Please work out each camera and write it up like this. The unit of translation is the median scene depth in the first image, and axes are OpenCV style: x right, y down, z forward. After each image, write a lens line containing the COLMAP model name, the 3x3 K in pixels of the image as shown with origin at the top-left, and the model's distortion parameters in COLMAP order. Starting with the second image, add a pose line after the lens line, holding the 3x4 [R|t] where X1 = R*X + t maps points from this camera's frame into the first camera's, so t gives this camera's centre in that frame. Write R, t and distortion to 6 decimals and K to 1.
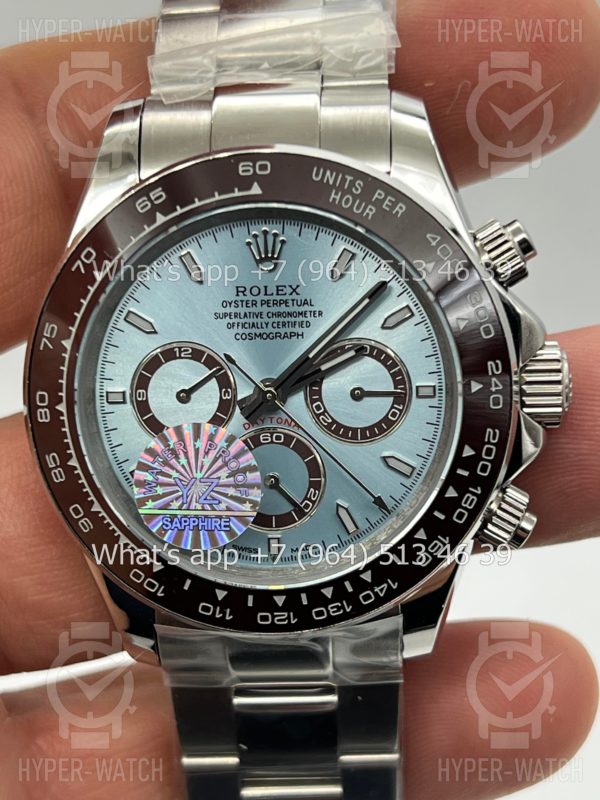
lens RADIAL K [[1888.6, 0, 299.9], [0, 1888.6, 403.4], [0, 0, 1]] dist [0.260235, 0.000000]
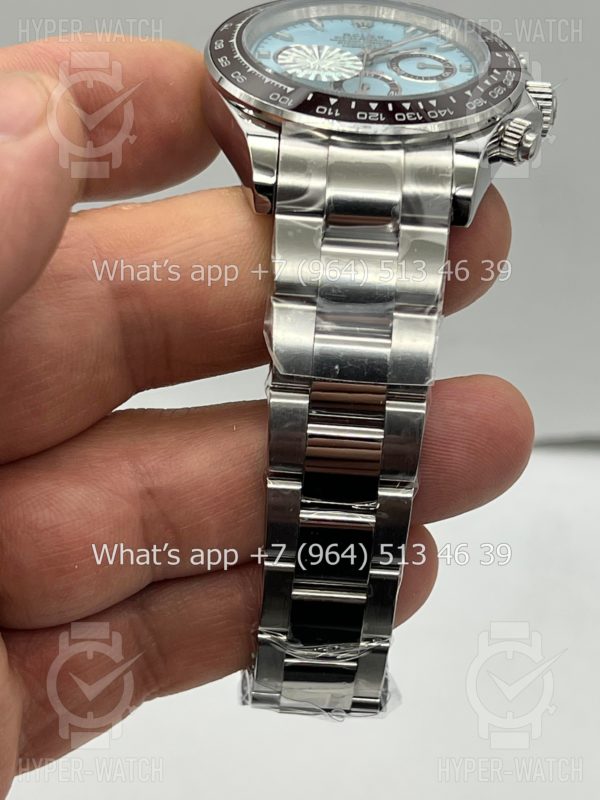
lens RADIAL K [[1888.6, 0, 302.5], [0, 1888.6, 400.6], [0, 0, 1]] dist [0.260235, 0.000000]
pose [[0.991676, 0.122638, 0.039215, -0.093792], [-0.022192, 0.462816, -0.886177, 1.495670], [-0.126828, 0.877930, 0.461685, 0.532090]]
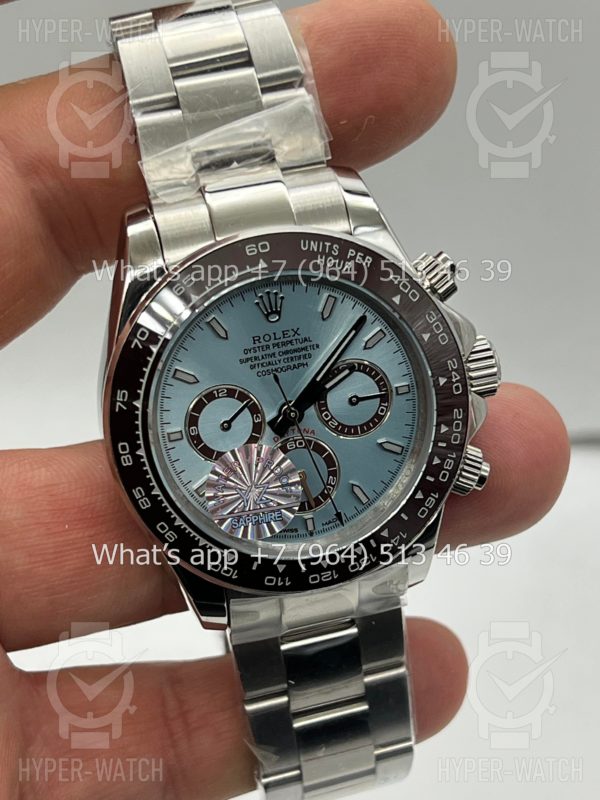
lens RADIAL K [[1888.6, 0, 306.7], [0, 1888.6, 400.1], [0, 0, 1]] dist [0.260235, 0.000000]
pose [[0.960493, -0.180353, 0.211959, -0.283978], [0.169068, 0.983089, 0.070364, -0.104781], [-0.221065, -0.031748, 0.974742, -0.291961]]
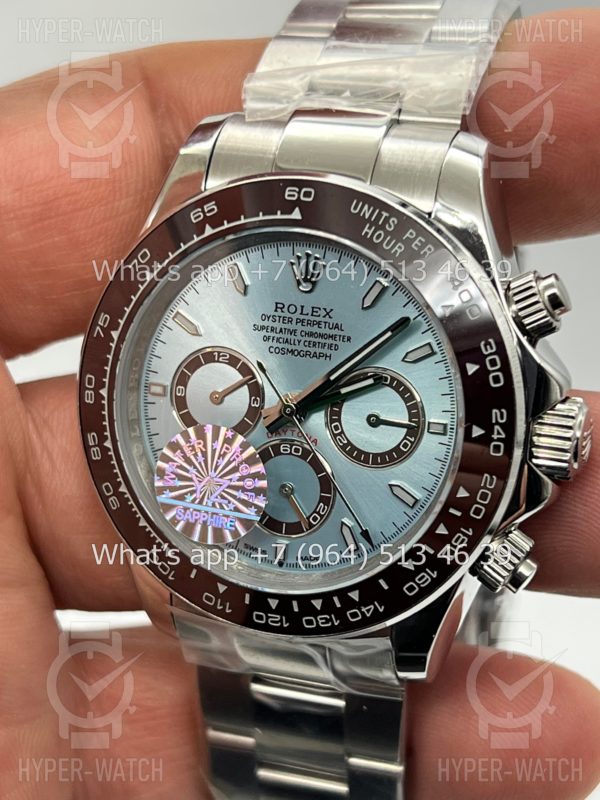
lens RADIAL K [[1888.6, 0, 296.4], [0, 1888.6, 403.9], [0, 0, 1]] dist [0.260235, 0.000000]
pose [[0.957165, 0.147858, -0.248946, 0.247052], [-0.139708, 0.988920, 0.050196, -0.060259], [0.253609, -0.013266, 0.967216, -0.014689]]
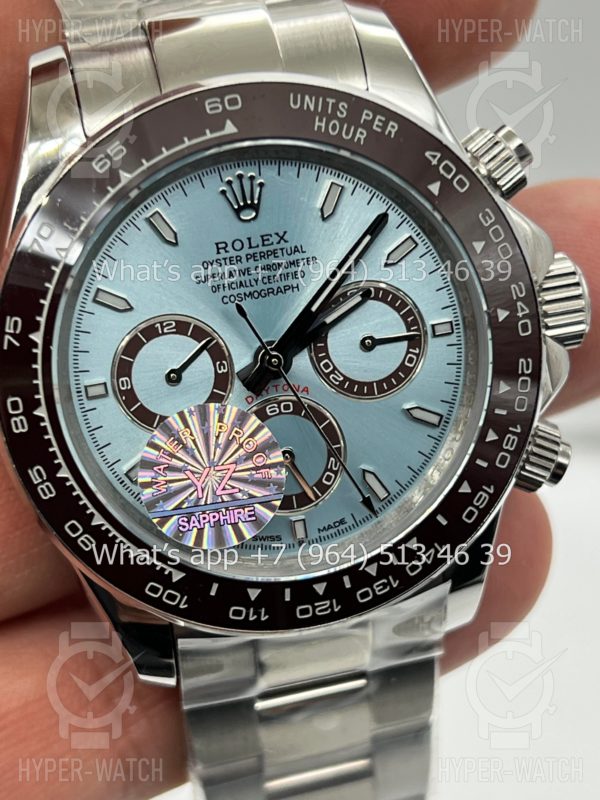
lens RADIAL K [[1888.6, 0, 295.6], [0, 1888.6, 397.9], [0, 0, 1]] dist [0.260235, 0.000000]
pose [[0.969896, -0.158848, 0.184577, -0.170218], [0.155589, 0.987300, 0.032100, -0.013657], [-0.187332, -0.002416, 0.982294, 0.135487]]
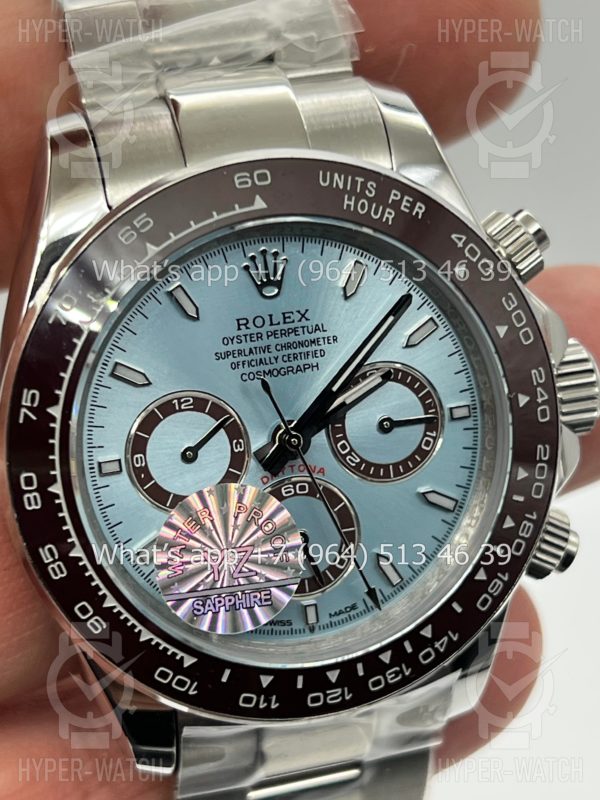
lens RADIAL K [[1888.6, 0, 297.9], [0, 1888.6, 402.1], [0, 0, 1]] dist [0.260235, 0.000000]
pose [[0.952637, -0.127227, 0.276218, -0.247413], [0.128549, 0.991613, 0.013394, -0.032572], [-0.275605, 0.022748, 0.961002, 0.173809]]
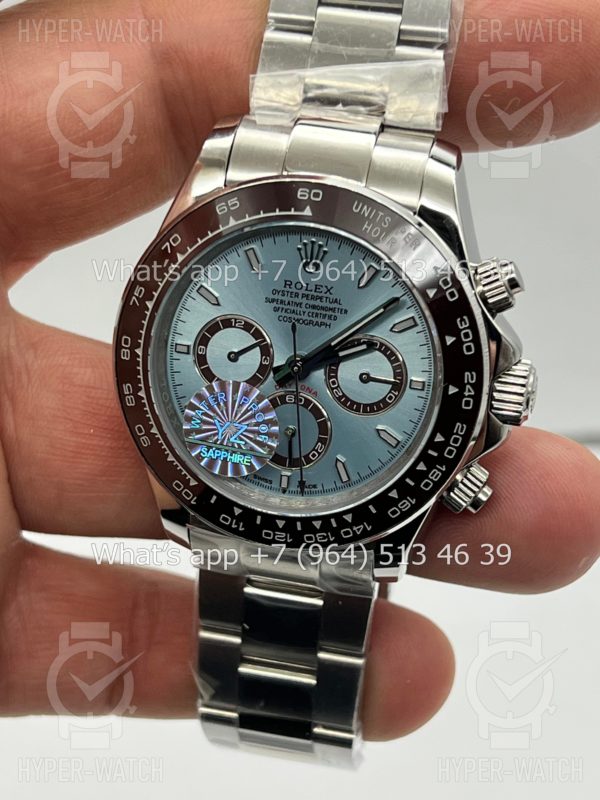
lens RADIAL K [[1888.6, 0, 298.7], [0, 1888.6, 399.7], [0, 0, 1]] dist [0.260235, 0.000000]
pose [[0.980167, 0.166675, -0.107199, 0.126711], [-0.154228, 0.981261, 0.115505, -0.131813], [0.124442, -0.096681, 0.987505, -0.275448]]
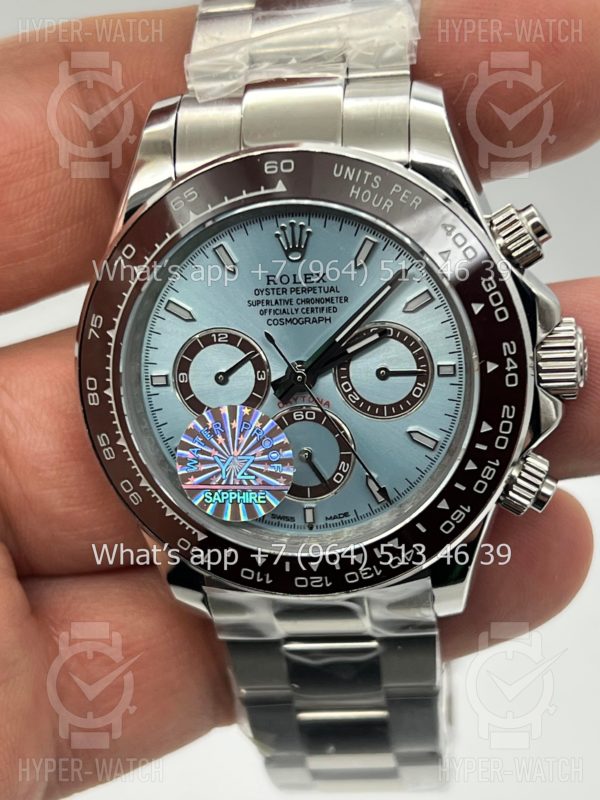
lens RADIAL K [[1888.6, 0, 297.1], [0, 1888.6, 400.9], [0, 0, 1]] dist [0.260235, 0.000000]
pose [[0.996369, -0.018246, -0.083162, 0.070785], [0.024341, 0.997043, 0.072884, -0.068711], [0.081586, -0.074644, 0.993867, -0.066644]]
